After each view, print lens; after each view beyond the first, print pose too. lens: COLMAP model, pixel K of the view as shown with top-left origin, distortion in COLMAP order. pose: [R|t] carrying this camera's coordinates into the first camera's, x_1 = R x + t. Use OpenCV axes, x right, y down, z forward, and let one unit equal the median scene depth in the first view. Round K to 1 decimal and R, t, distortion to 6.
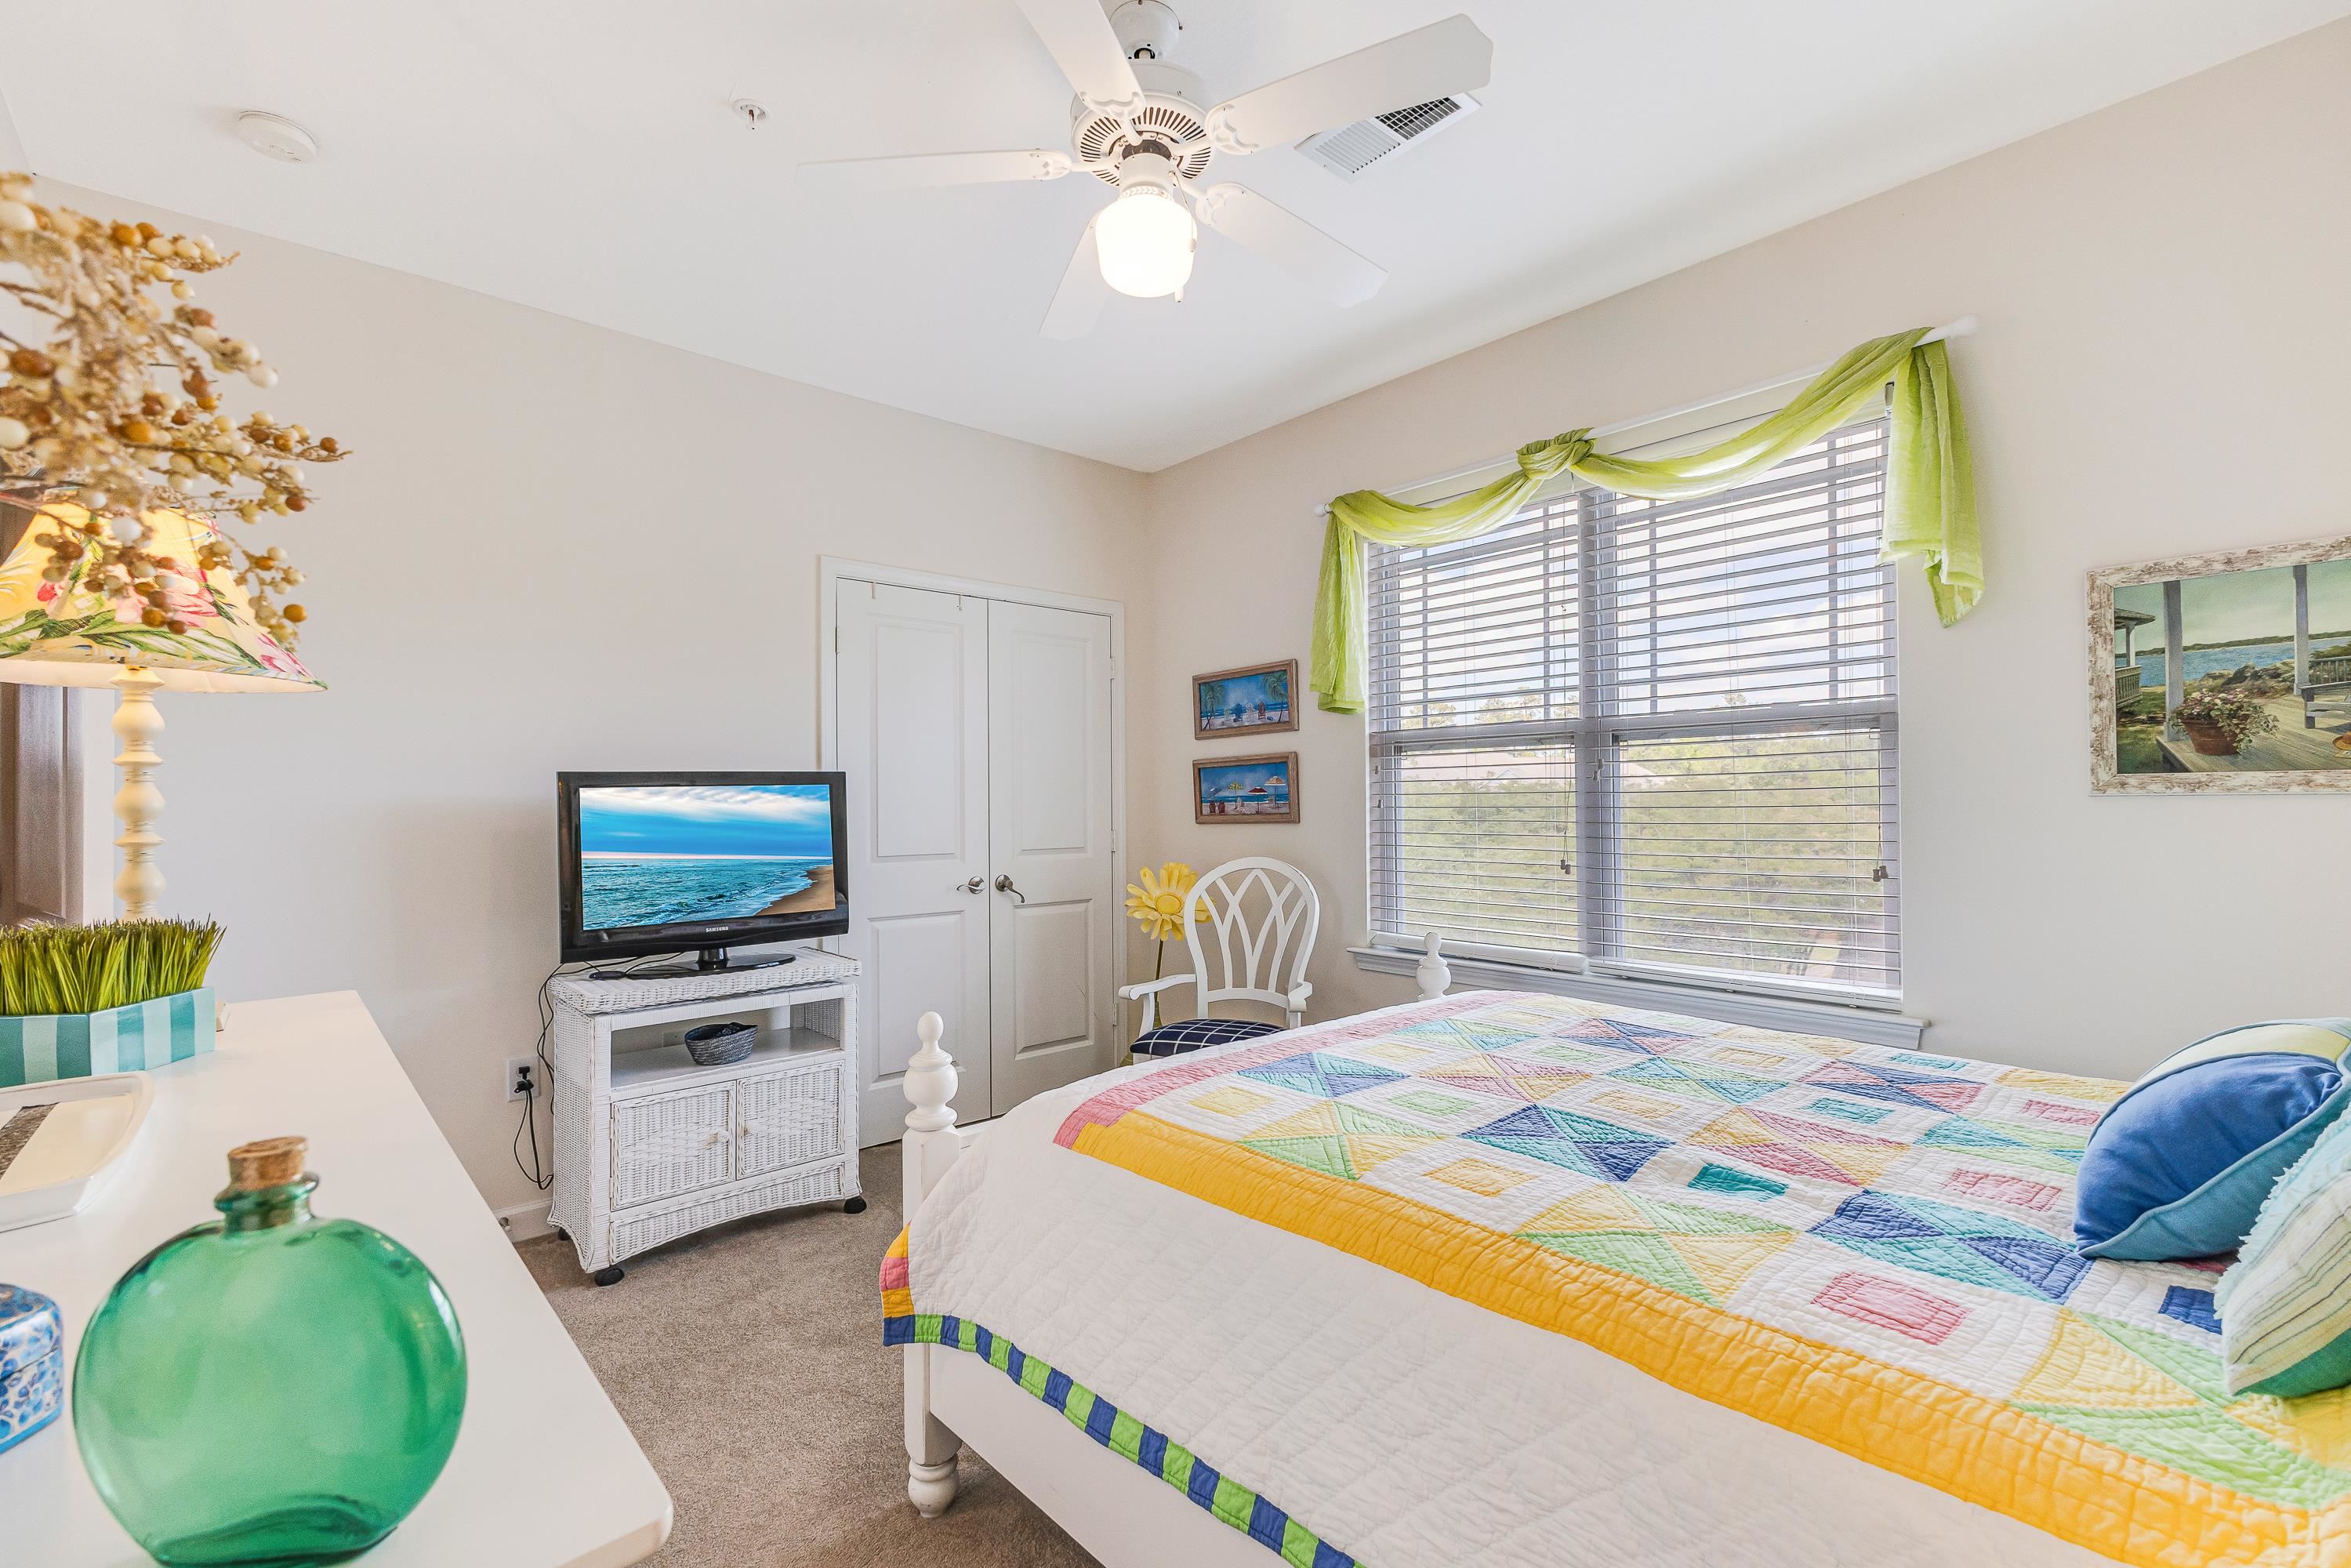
lens RADIAL K [[1026.0, 0, 1167.1], [0, 1026.0, 790.8], [0, 0, 1]] dist [-0.001158, -0.000027]
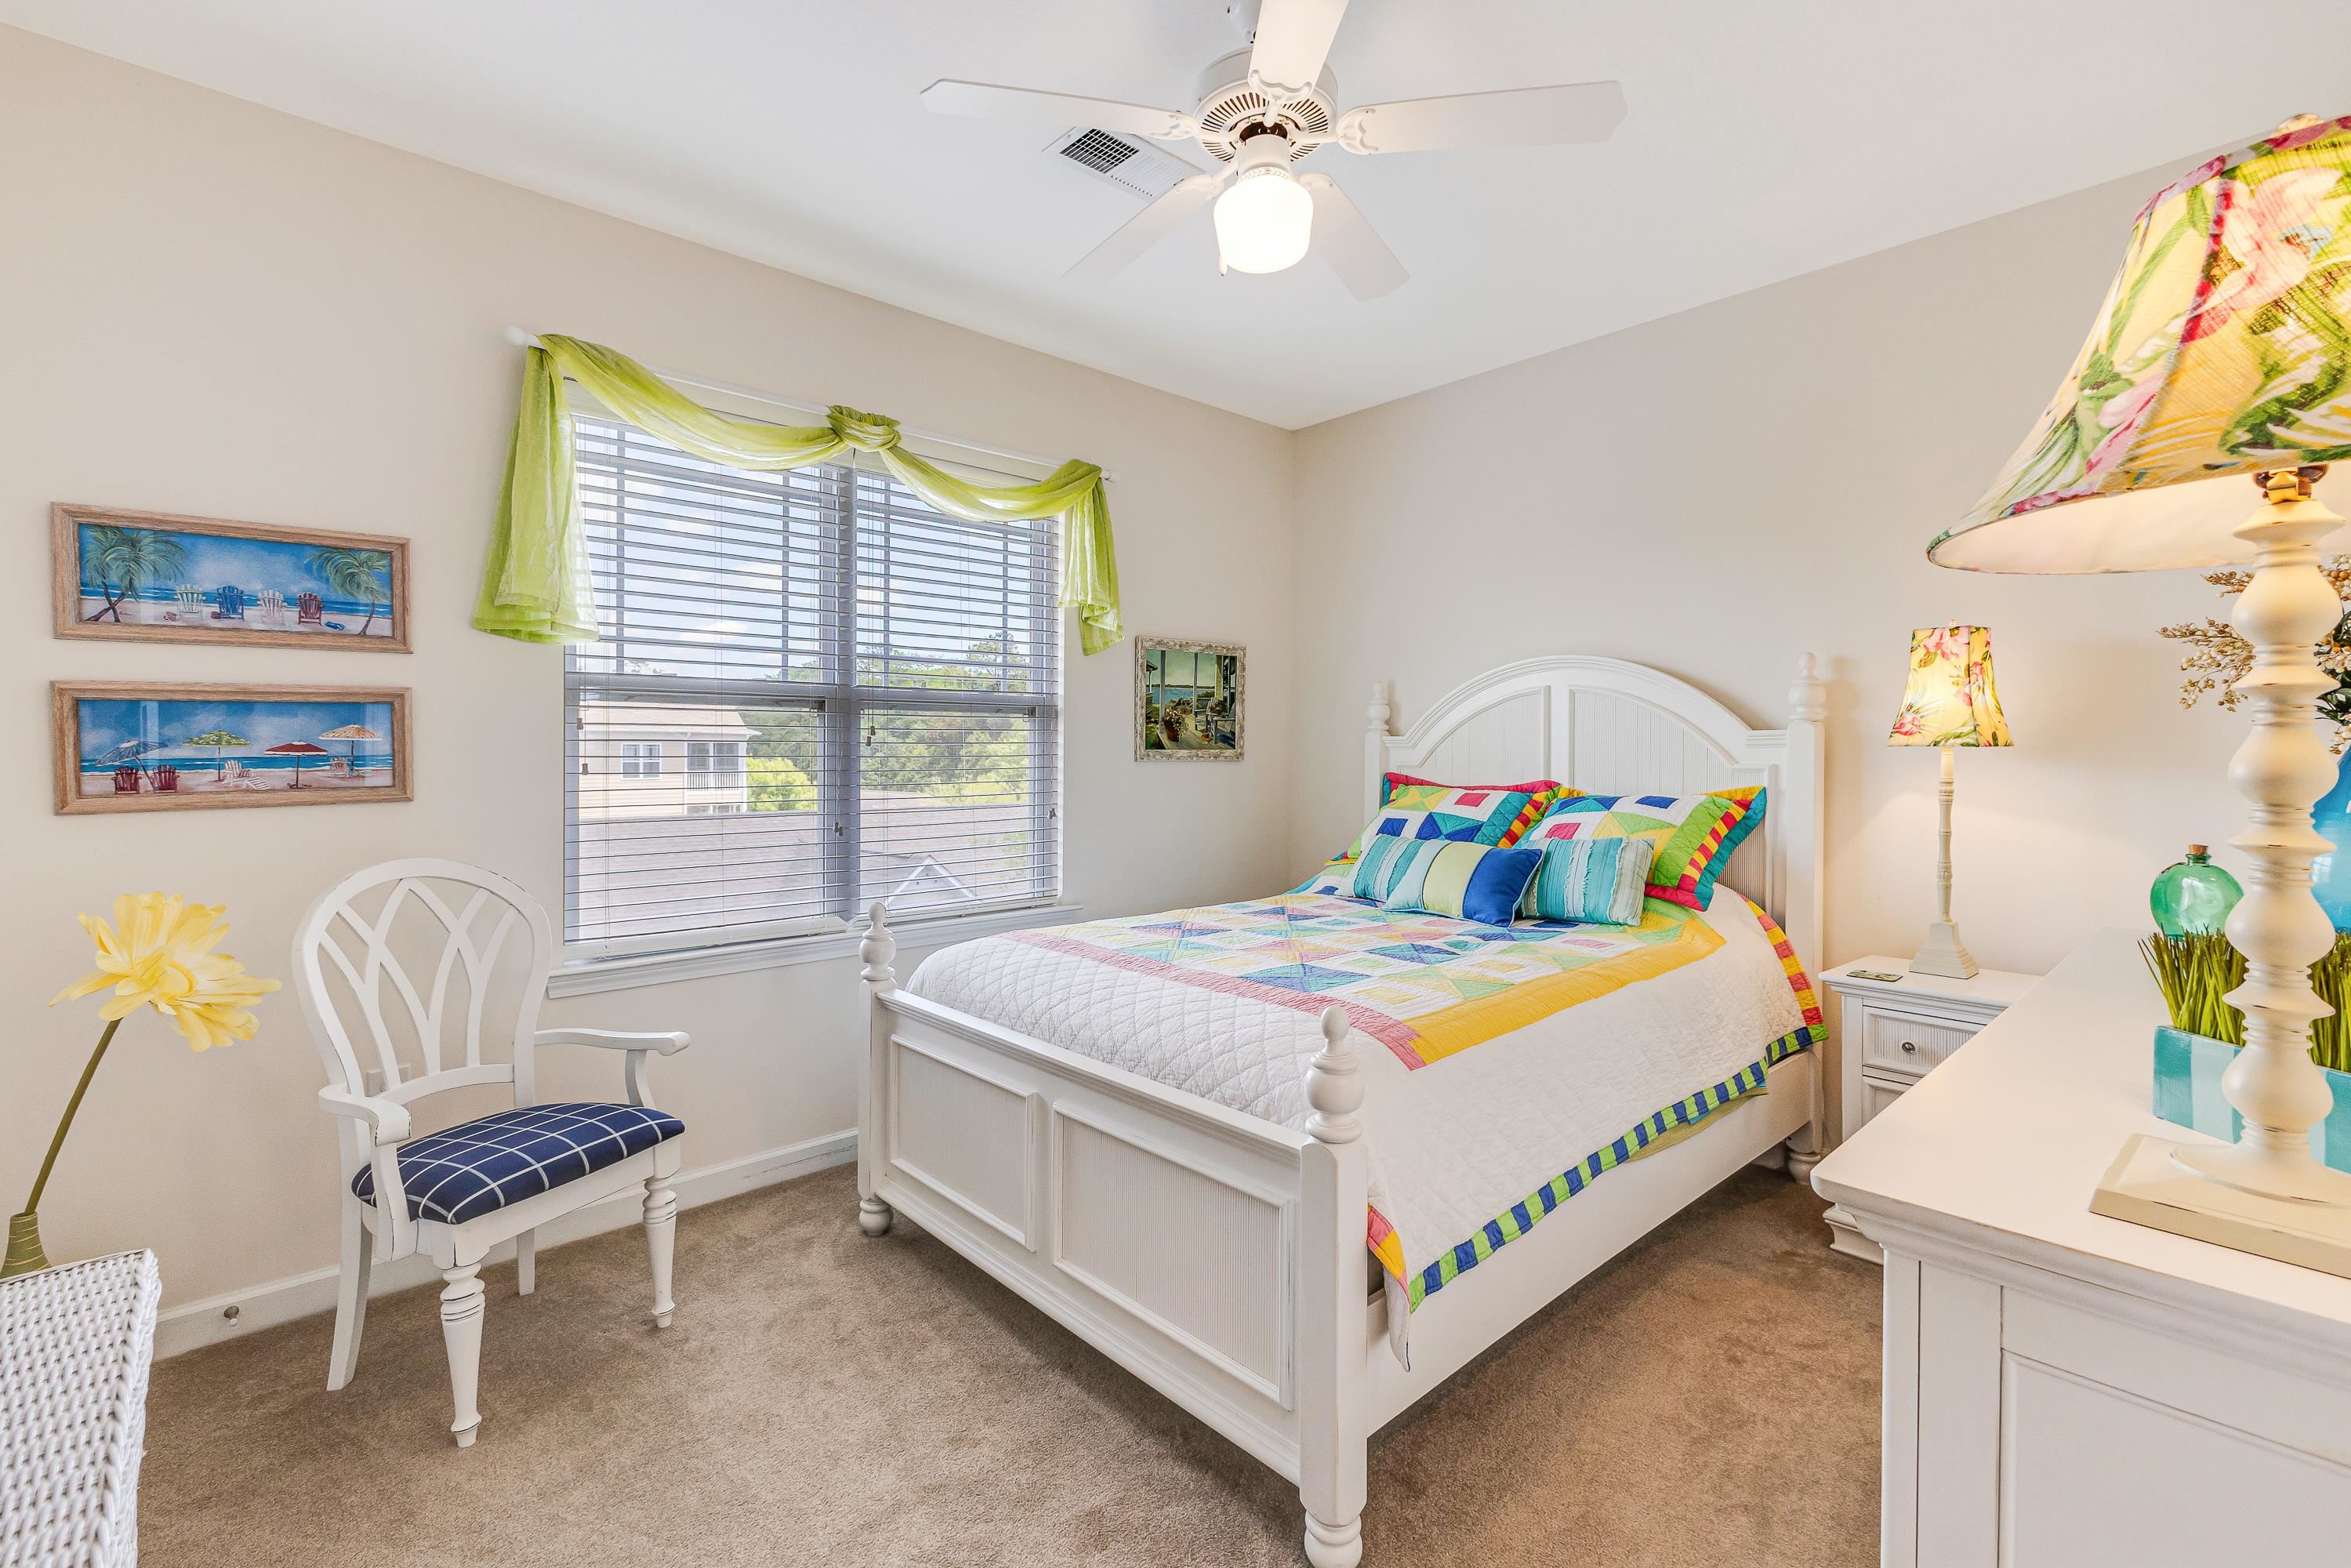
lens RADIAL K [[1026.0, 0, 1166.4], [0, 1026.0, 780.9], [0, 0, 1]] dist [-0.001158, -0.000027]
pose [[-0.024434, -0.010177, 0.999650, -0.539474], [-0.001724, 0.999947, 0.010137, 0.012372], [-0.999700, -0.001476, -0.024450, 0.587063]]
